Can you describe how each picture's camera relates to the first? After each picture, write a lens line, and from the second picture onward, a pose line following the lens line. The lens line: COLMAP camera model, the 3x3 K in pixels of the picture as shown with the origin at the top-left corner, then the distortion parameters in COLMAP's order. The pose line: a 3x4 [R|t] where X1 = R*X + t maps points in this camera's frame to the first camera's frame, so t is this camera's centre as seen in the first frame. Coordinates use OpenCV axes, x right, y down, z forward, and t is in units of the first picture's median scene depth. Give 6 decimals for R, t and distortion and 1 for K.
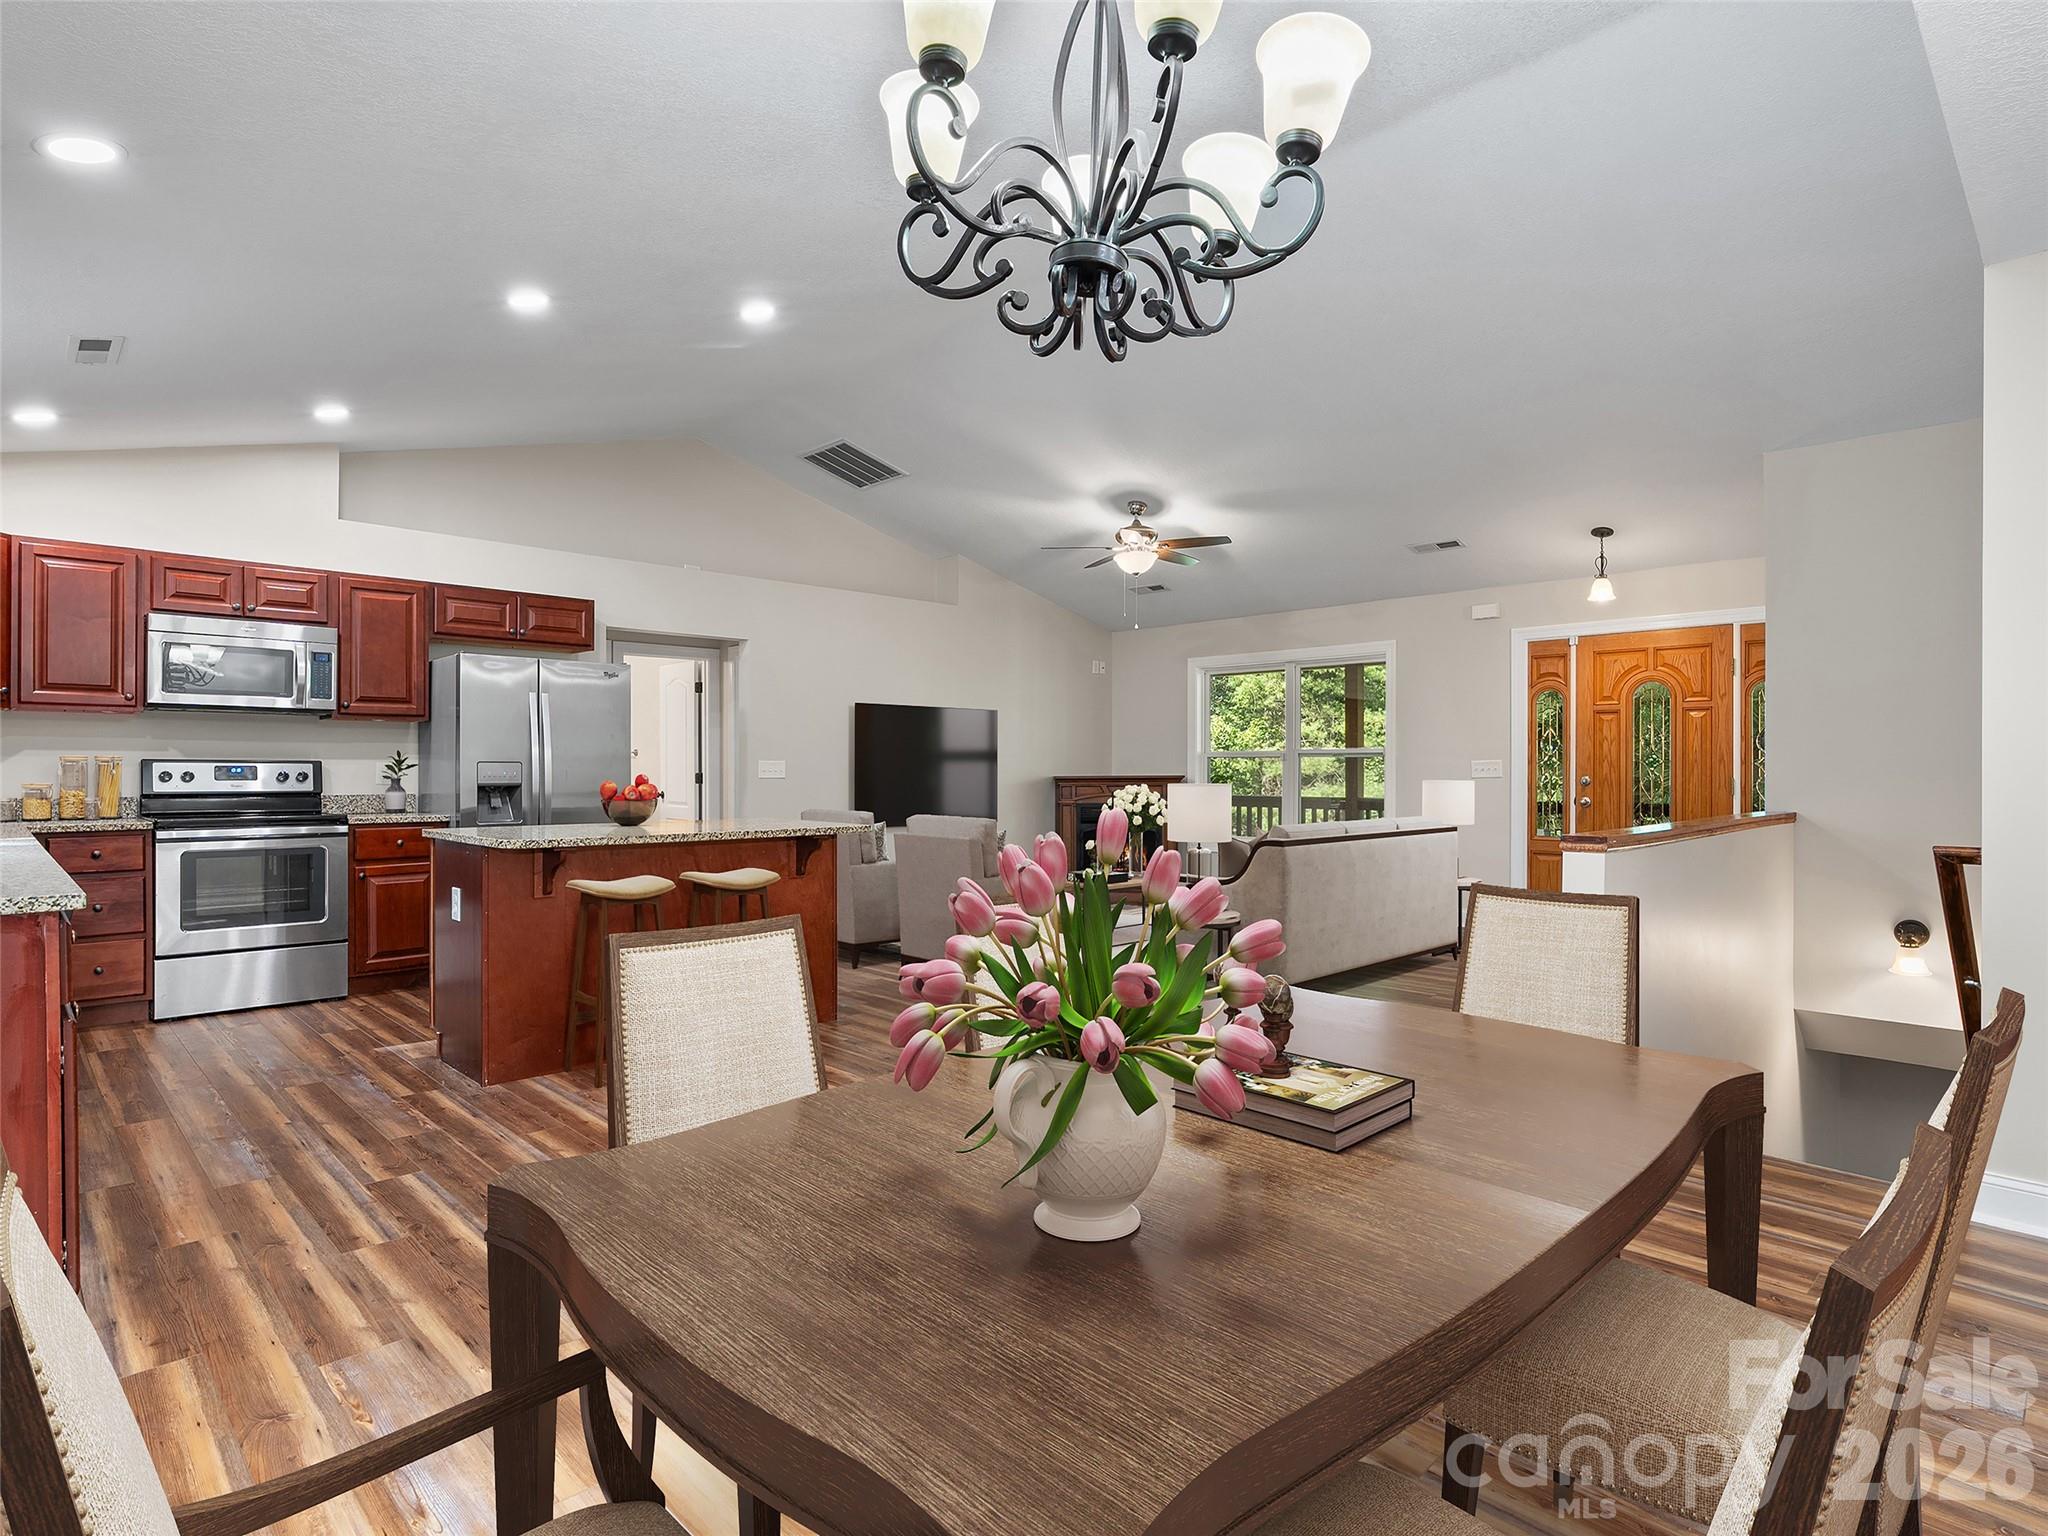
lens RADIAL K [[1073.7, 0, 1022.5], [0, 1073.7, 765.8], [0, 0, 1]] dist [-0.006028, 0.000227]
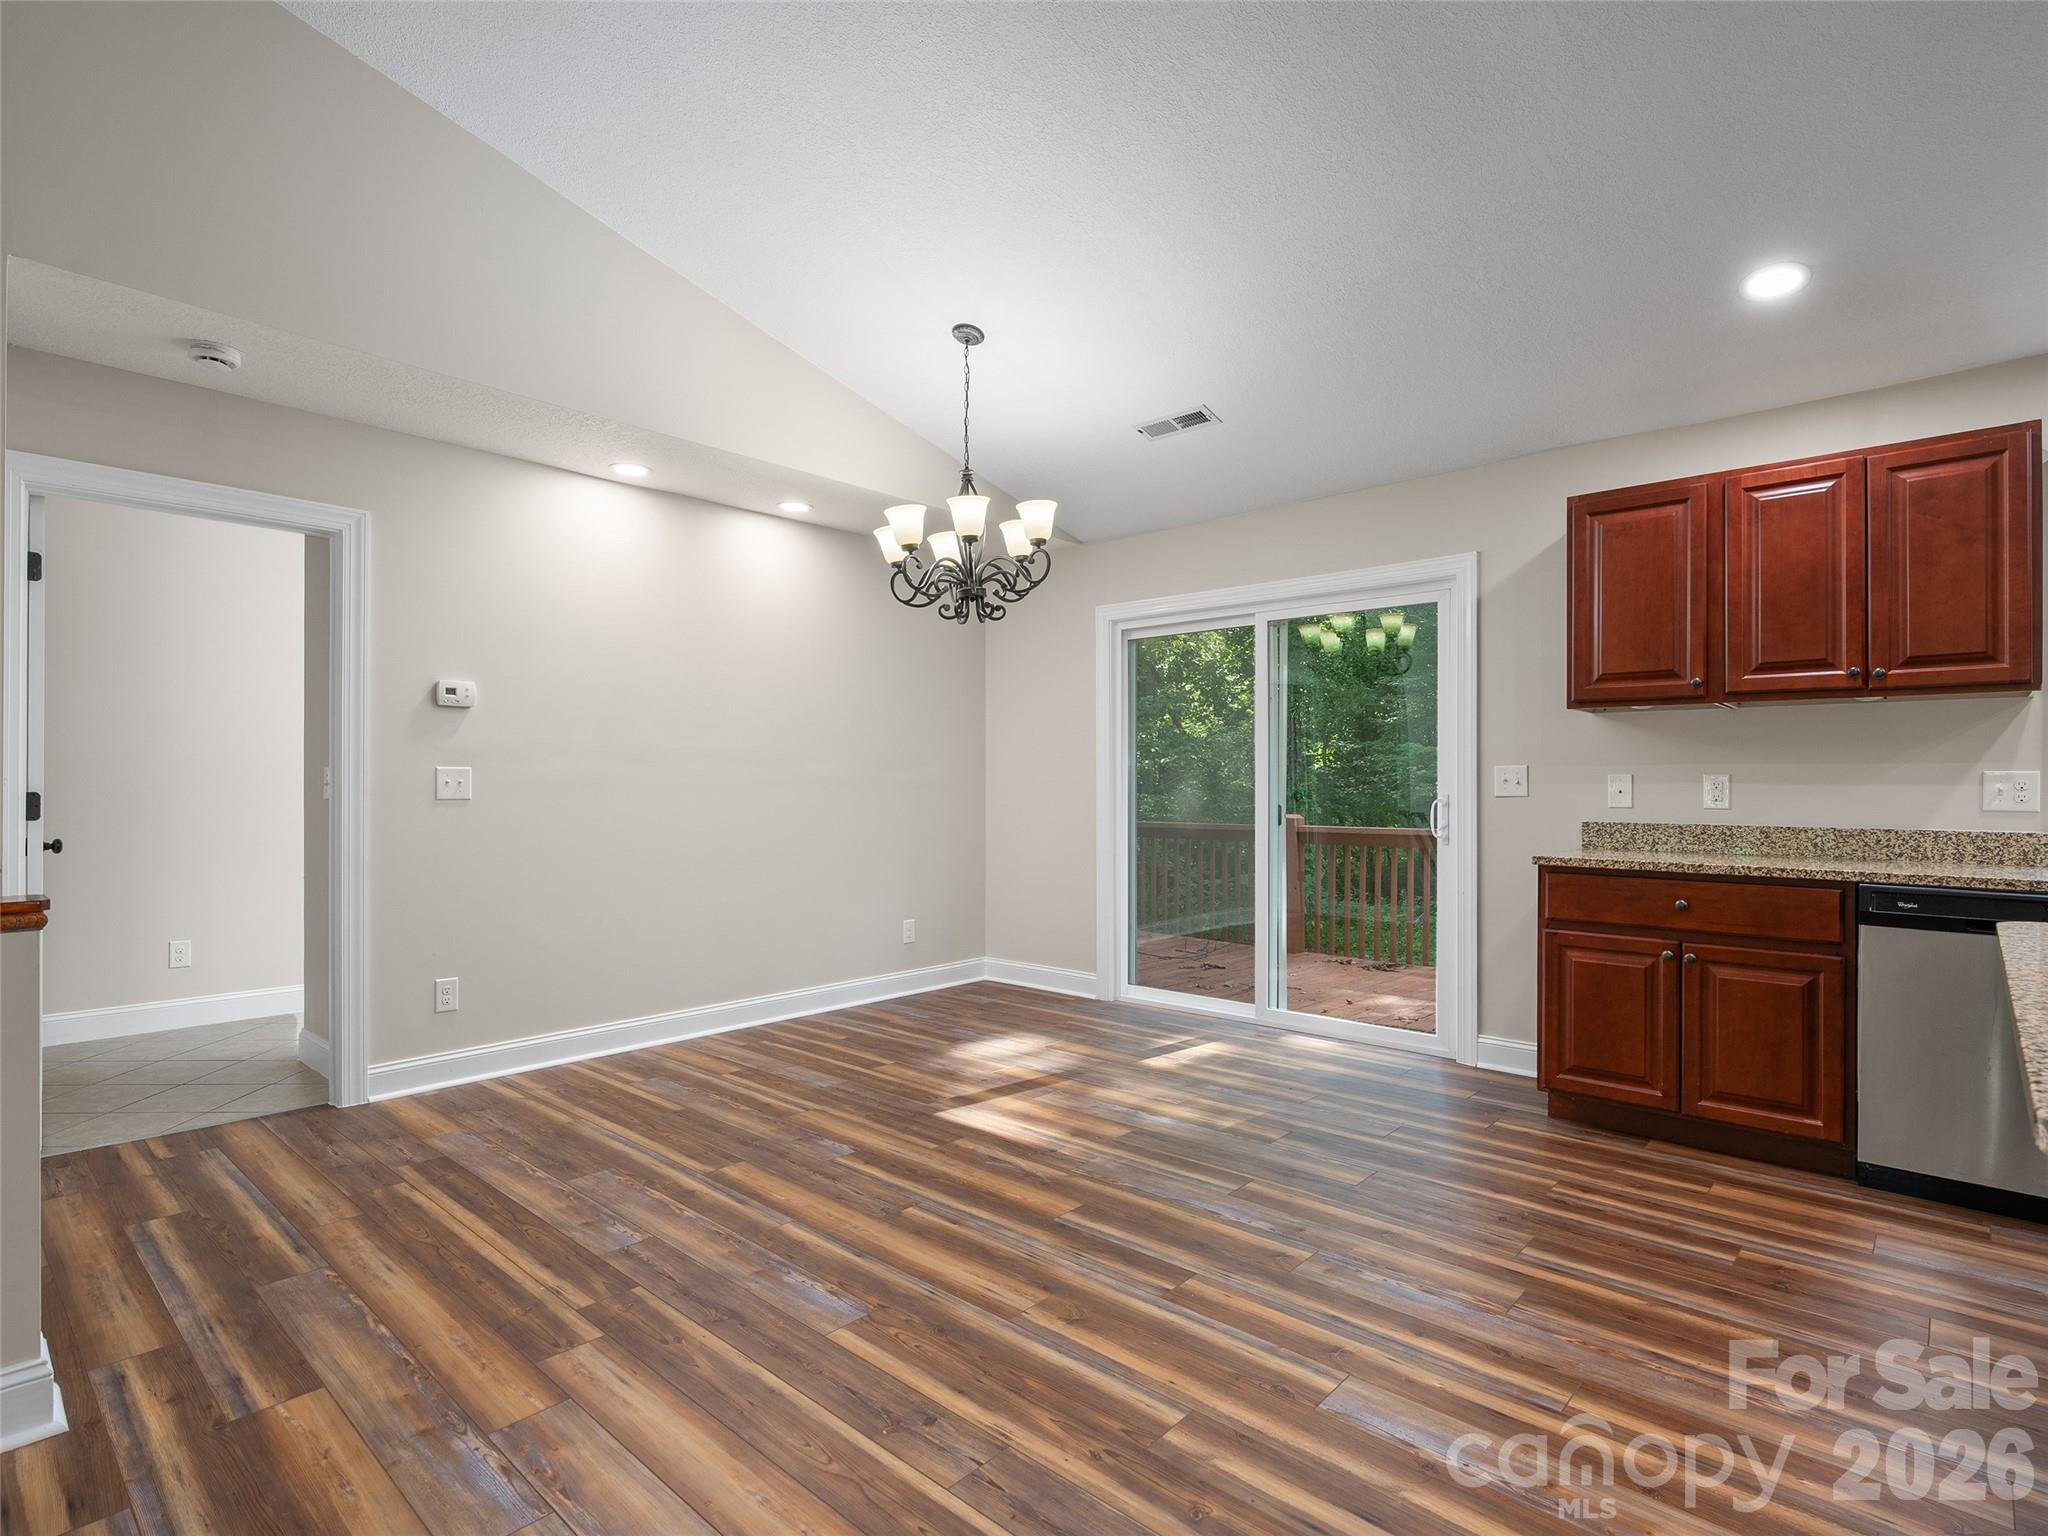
lens RADIAL K [[1041.4, 0, 1029.8], [0, 1041.4, 780.6], [0, 0, 1]] dist [-0.006058, 0.004329]
pose [[-0.997717, -0.000629, -0.067525, 0.024283], [-0.000471, 0.999997, -0.002356, -0.000004], [0.067526, -0.002318, -0.997715, 0.976335]]
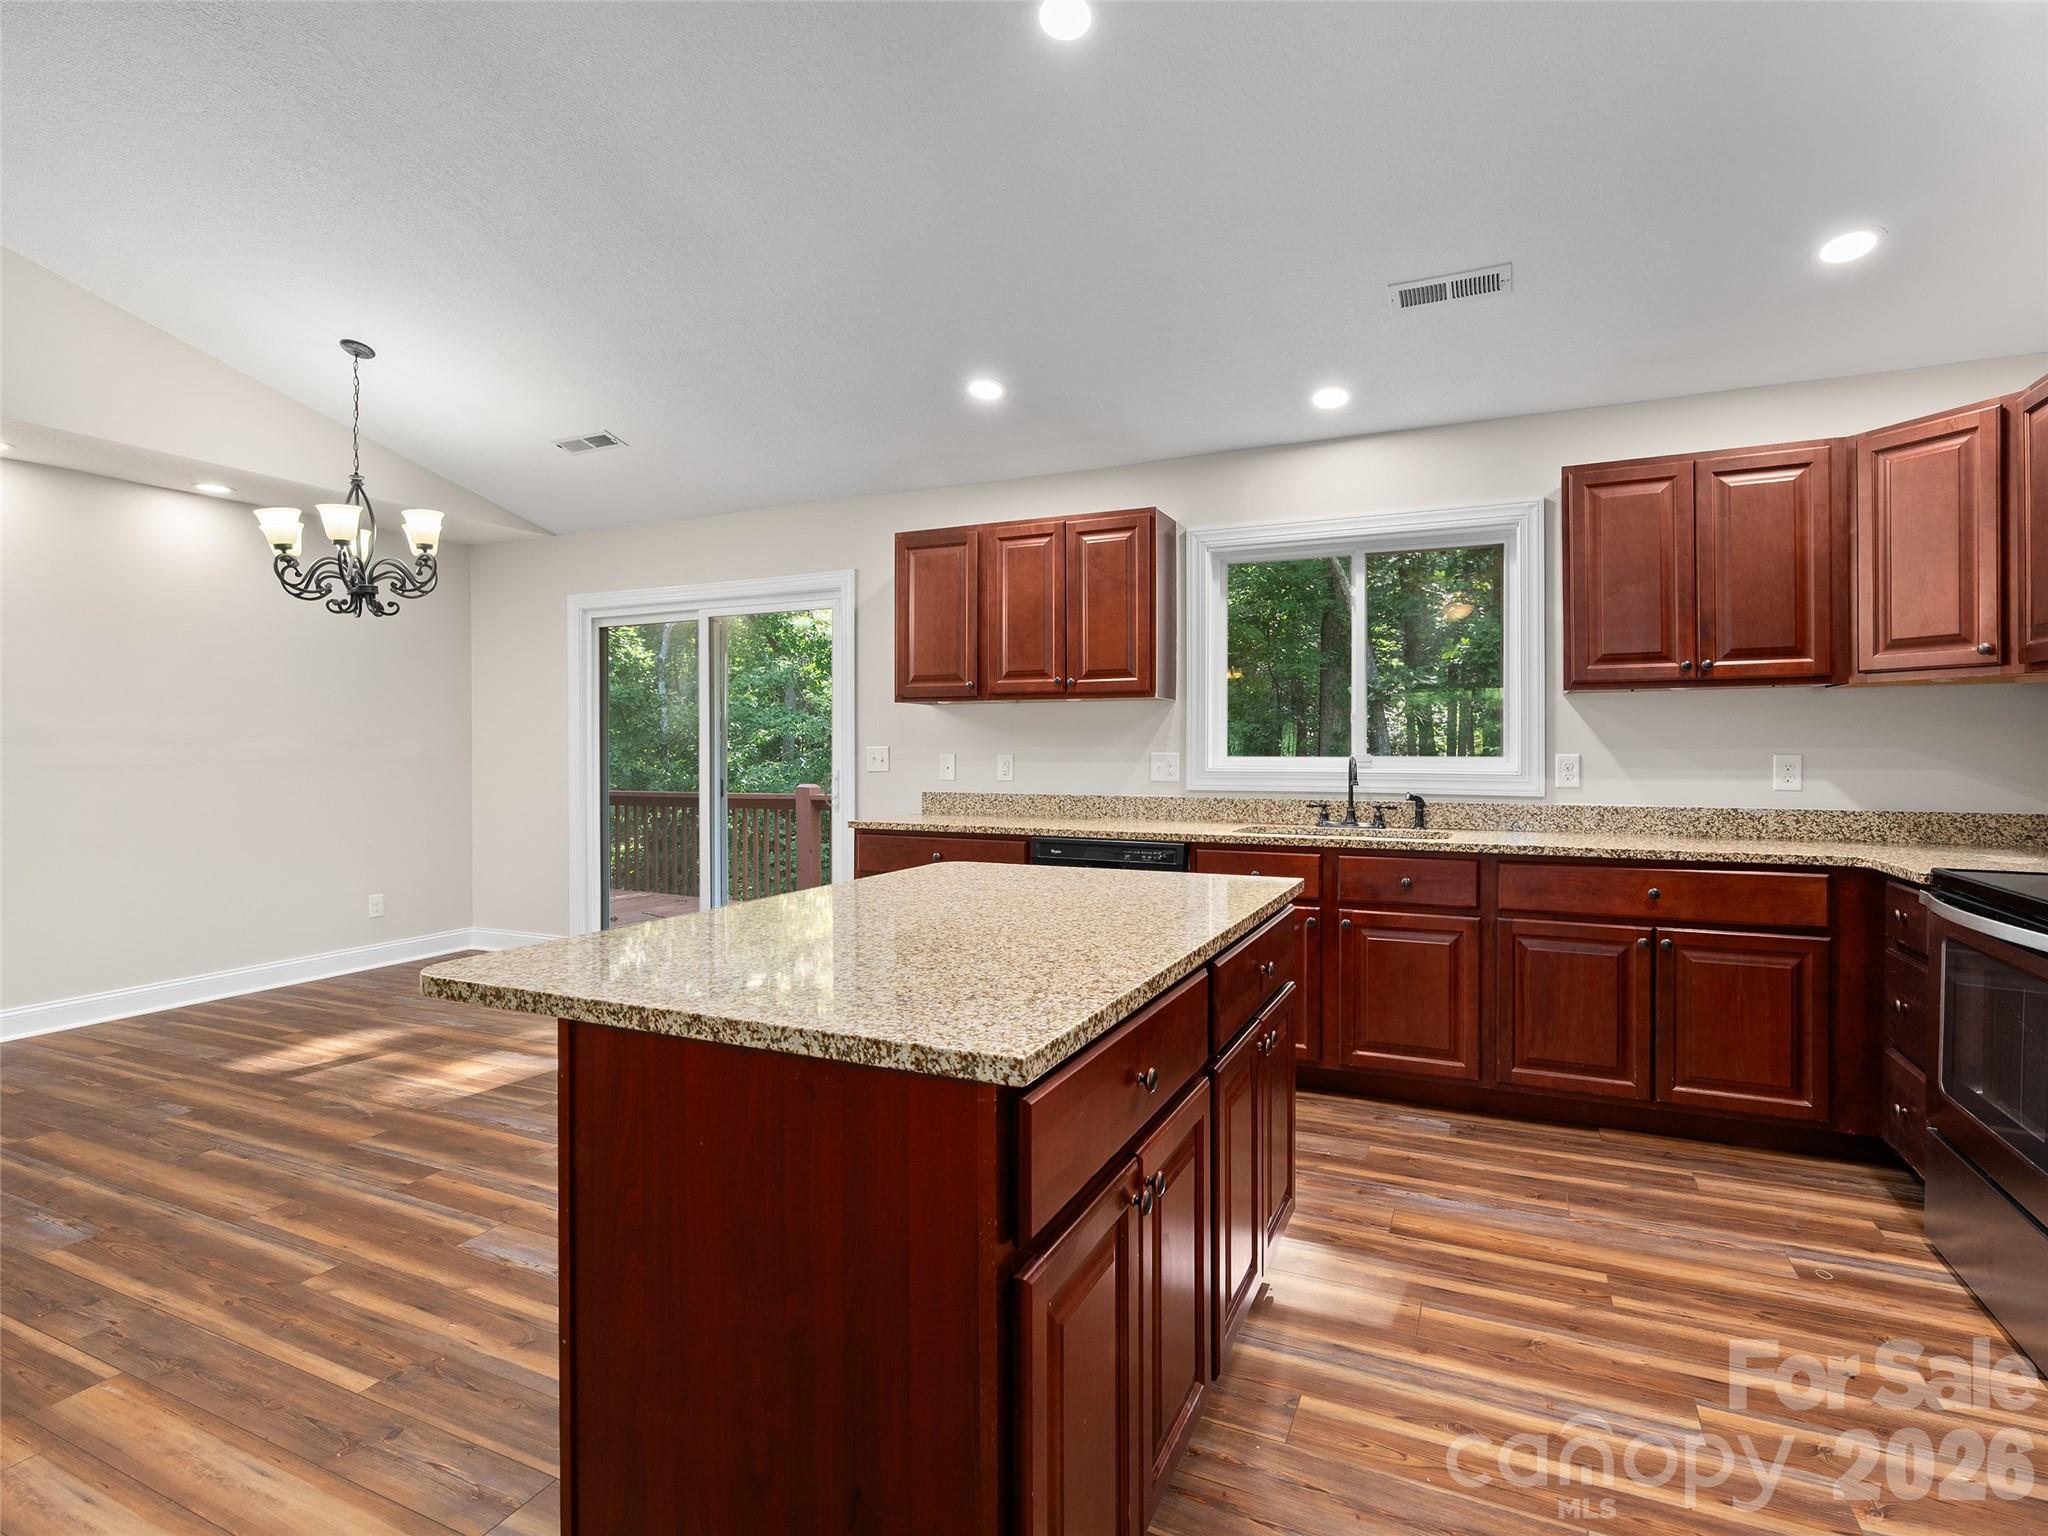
lens RADIAL K [[1041.4, 0, 1023.5], [0, 1041.4, 749.0], [0, 0, 1]] dist [-0.006058, 0.004329]
pose [[-0.935233, 0.003635, -0.354015, -0.167876], [0.003397, 0.999993, 0.001292, -0.011309], [0.354017, 0.000005, -0.935239, 1.154137]]
